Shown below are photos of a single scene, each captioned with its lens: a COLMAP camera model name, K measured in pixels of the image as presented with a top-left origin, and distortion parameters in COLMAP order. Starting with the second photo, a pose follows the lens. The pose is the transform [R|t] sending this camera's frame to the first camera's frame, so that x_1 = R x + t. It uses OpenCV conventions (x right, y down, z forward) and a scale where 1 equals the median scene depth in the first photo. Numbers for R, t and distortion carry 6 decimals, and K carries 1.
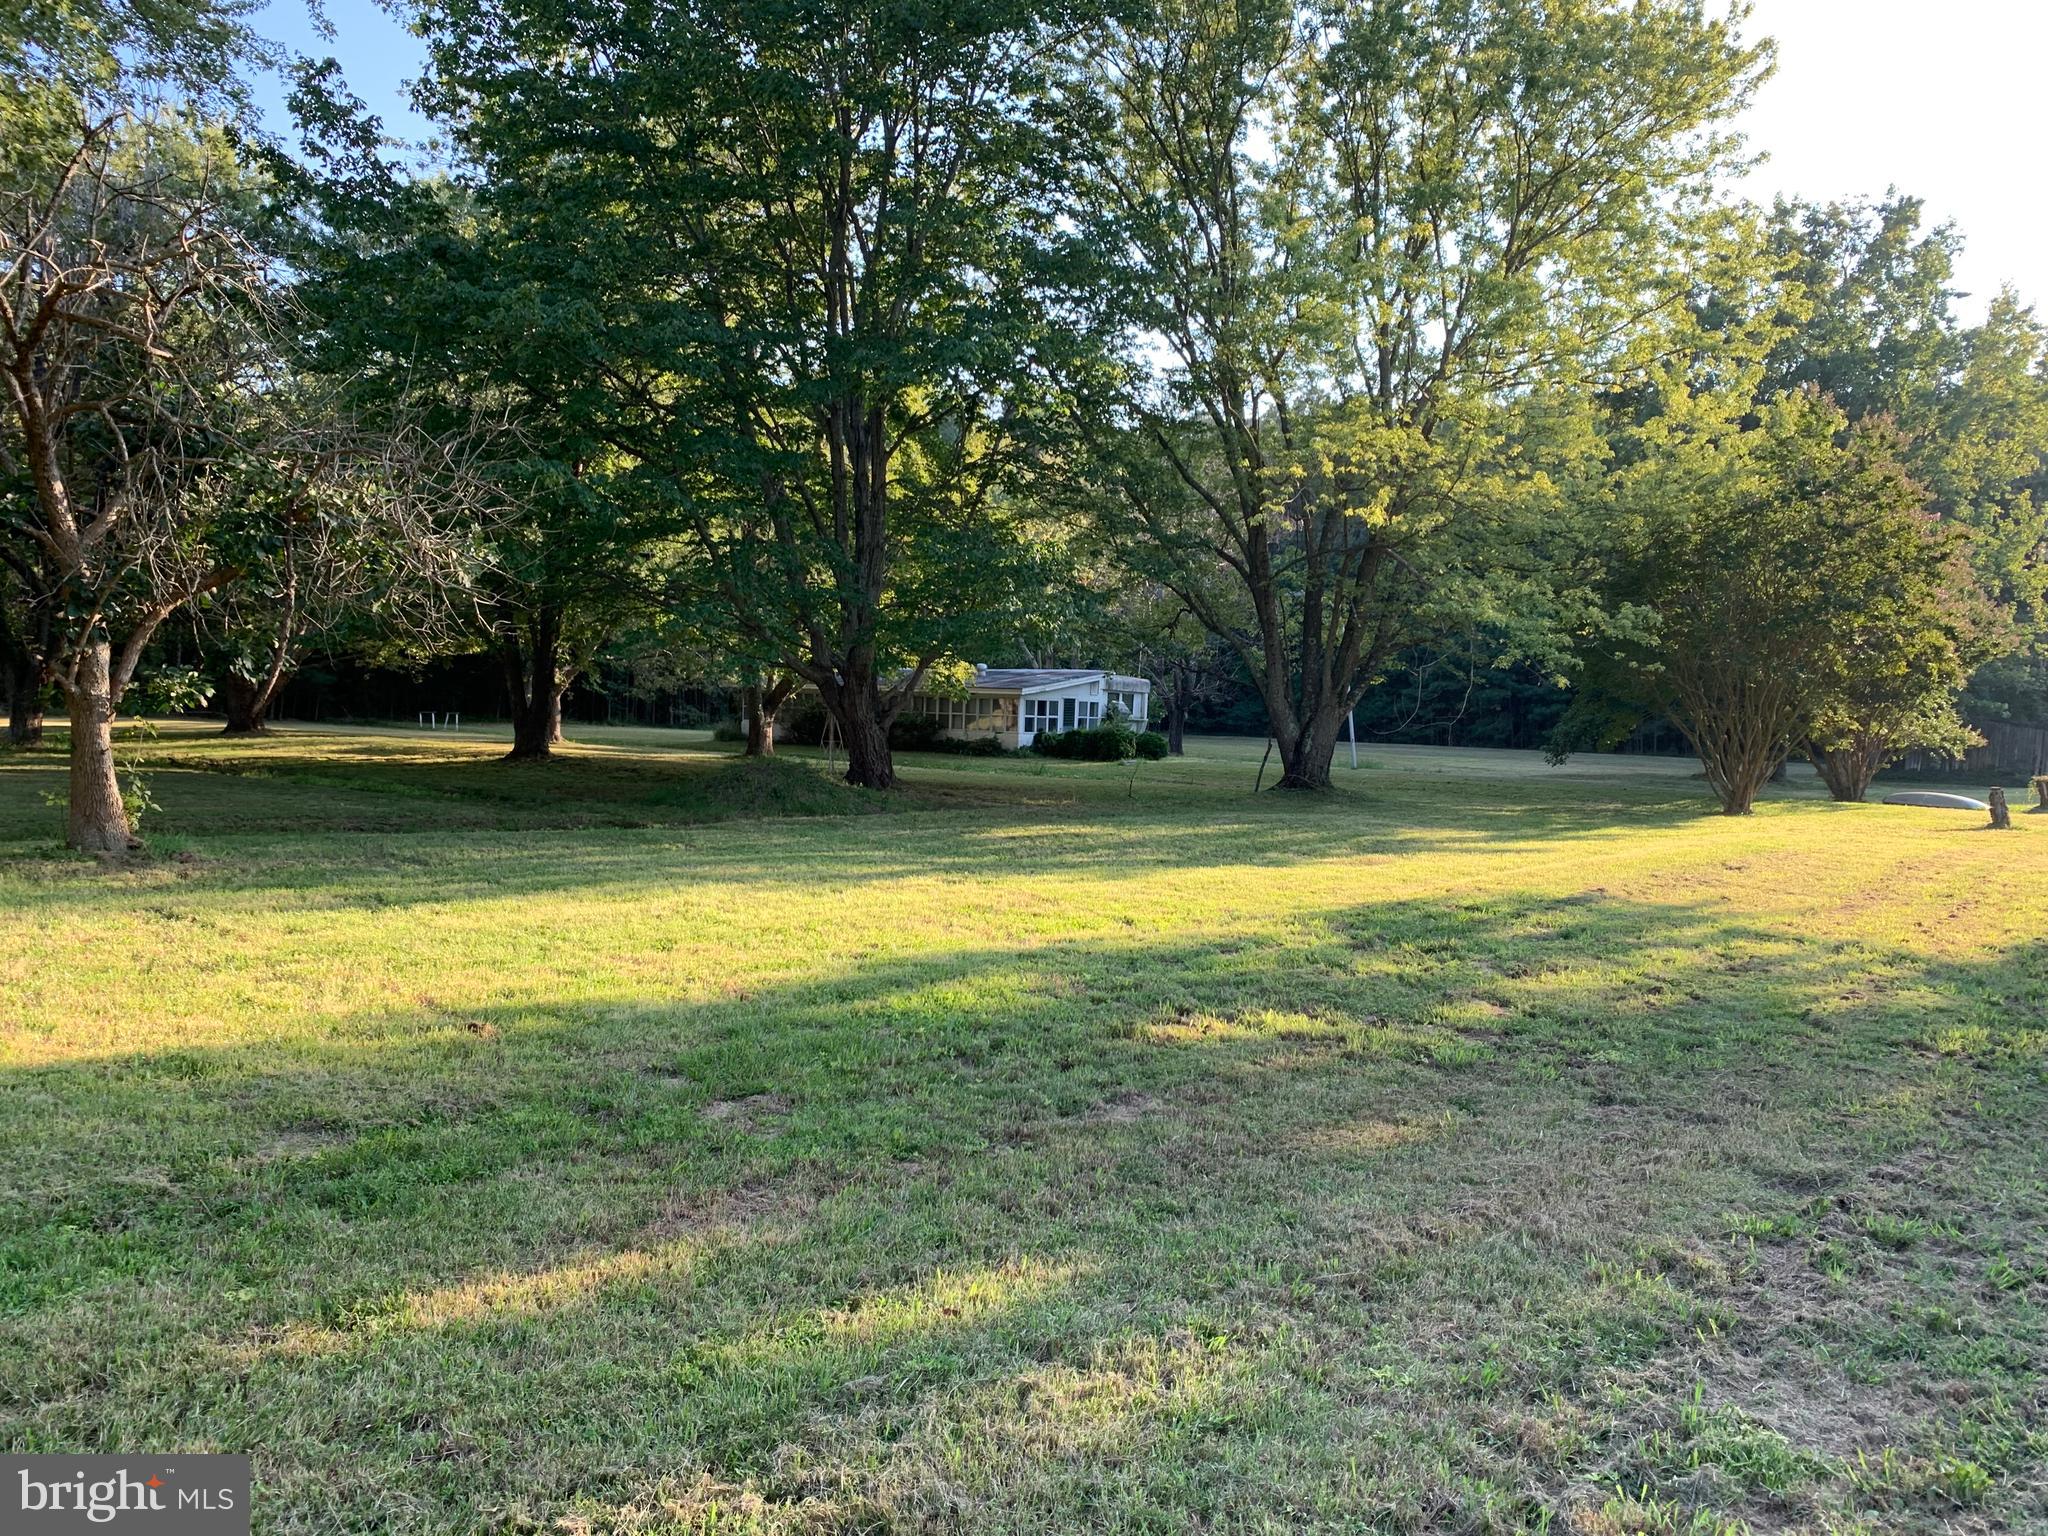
lens RADIAL K [[1542.0, 0, 1033.3], [0, 1542.0, 788.2], [0, 0, 1]] dist [0.011573, -0.000296]
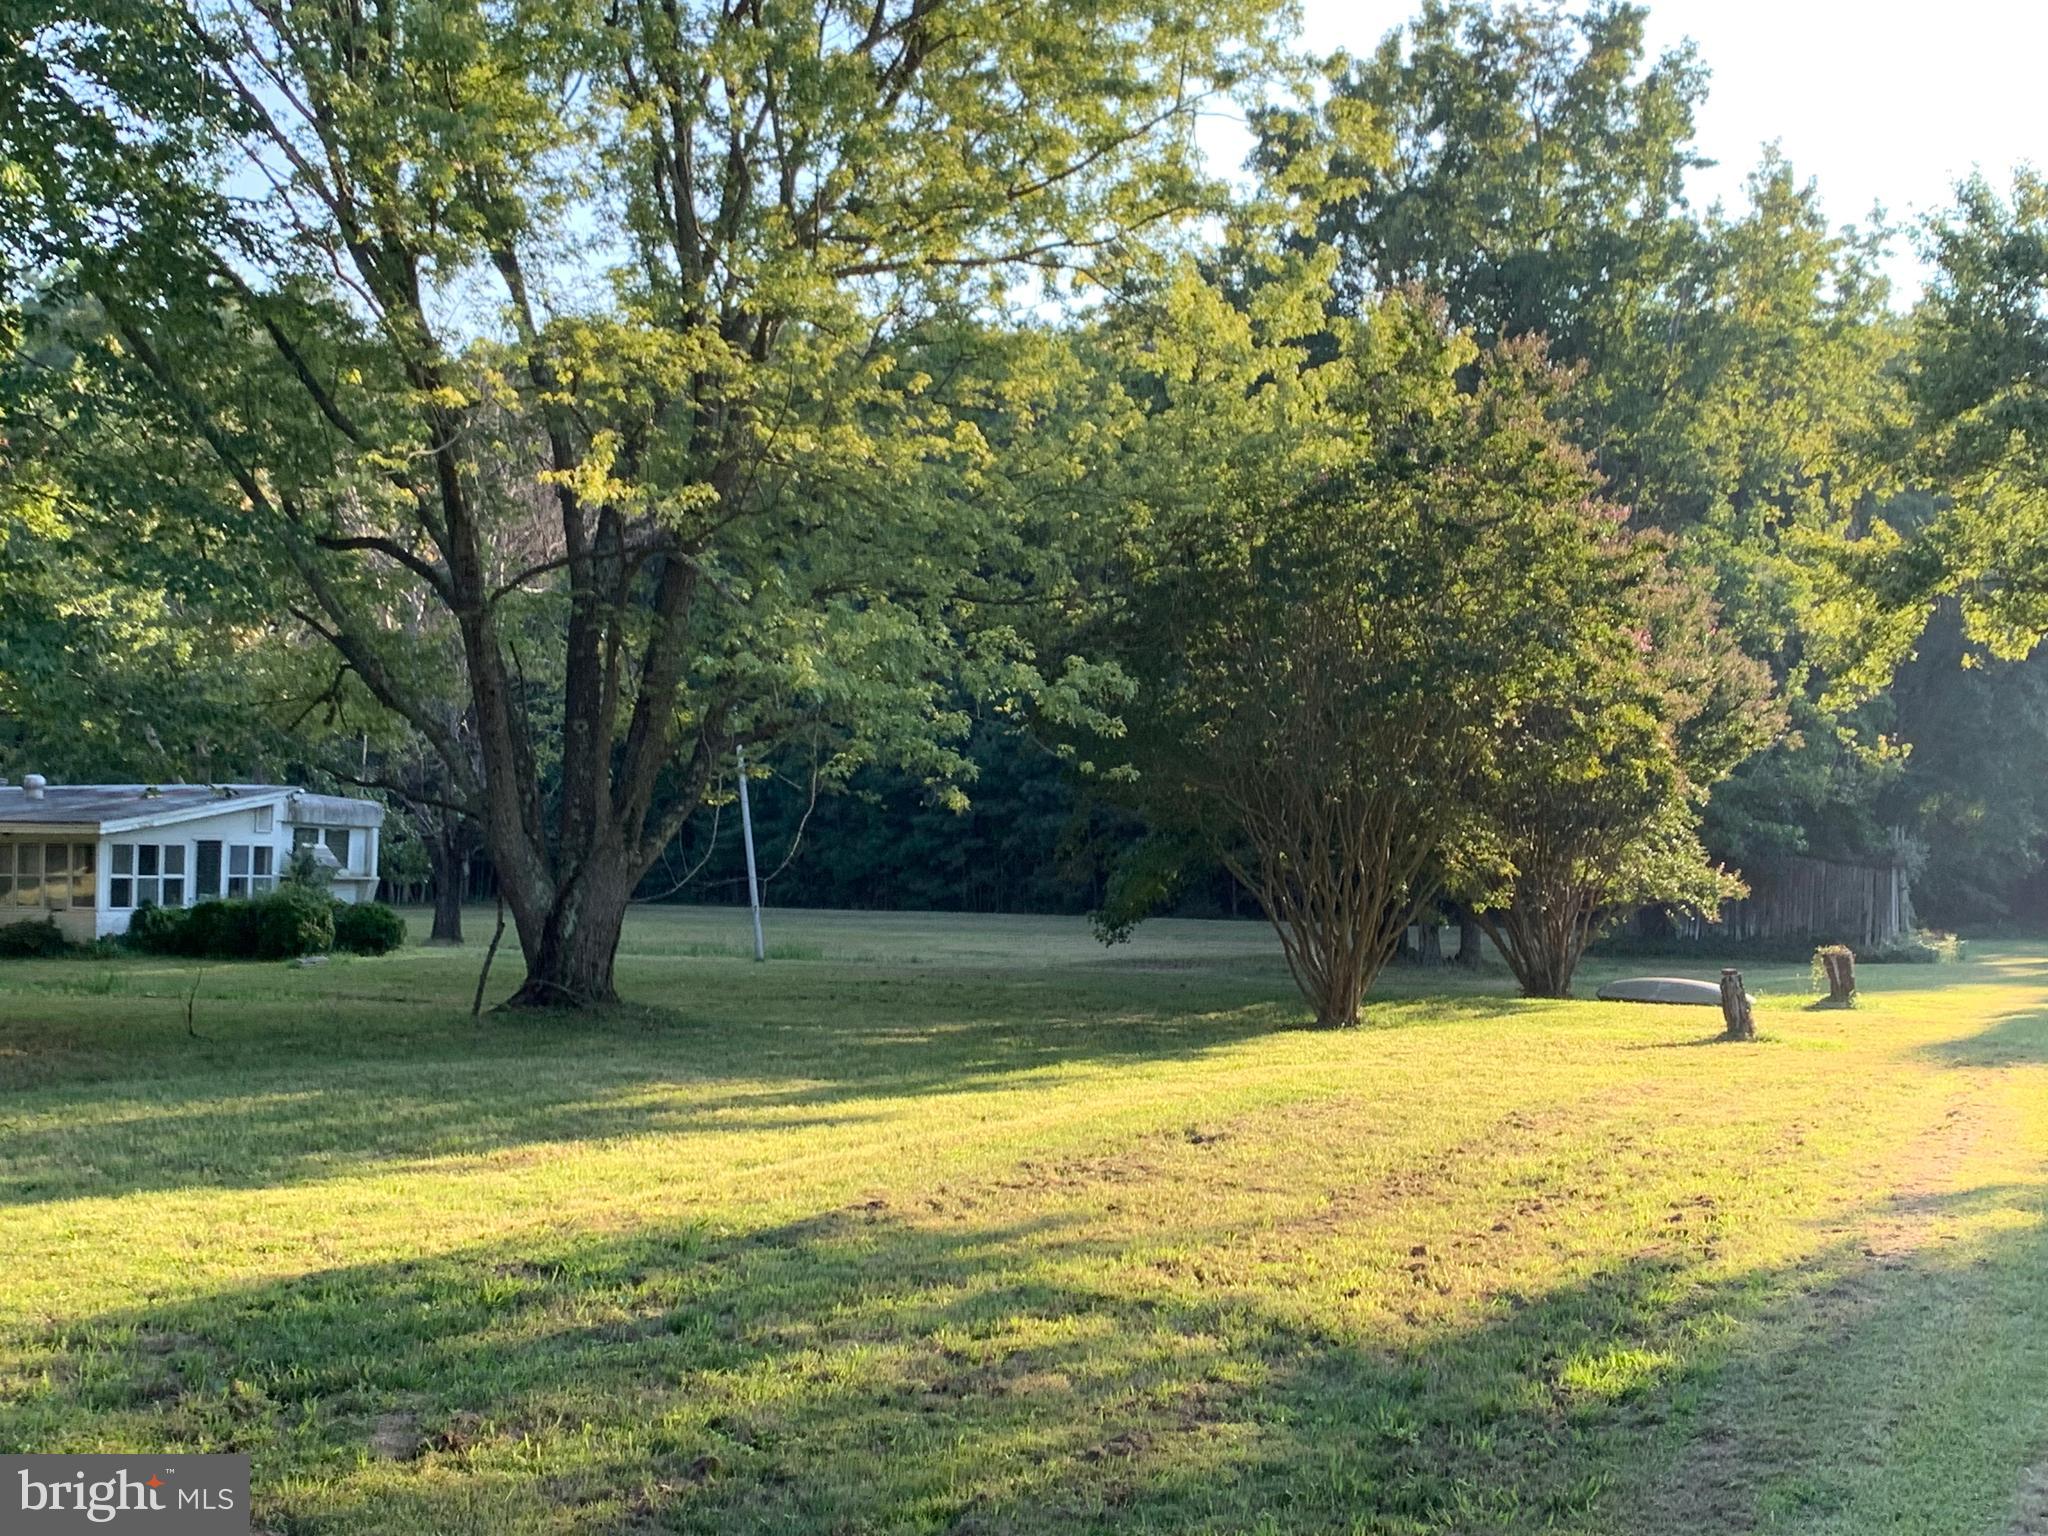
lens RADIAL K [[2714.0, 0, 1033.0], [0, 2714.0, 770.4], [0, 0, 1]] dist [0.207294, -0.707956]
pose [[0.966628, -0.008589, 0.256039, 0.141780], [0.029470, 0.996531, -0.077826, -0.003695], [-0.254483, 0.082774, 0.963528, 0.085183]]
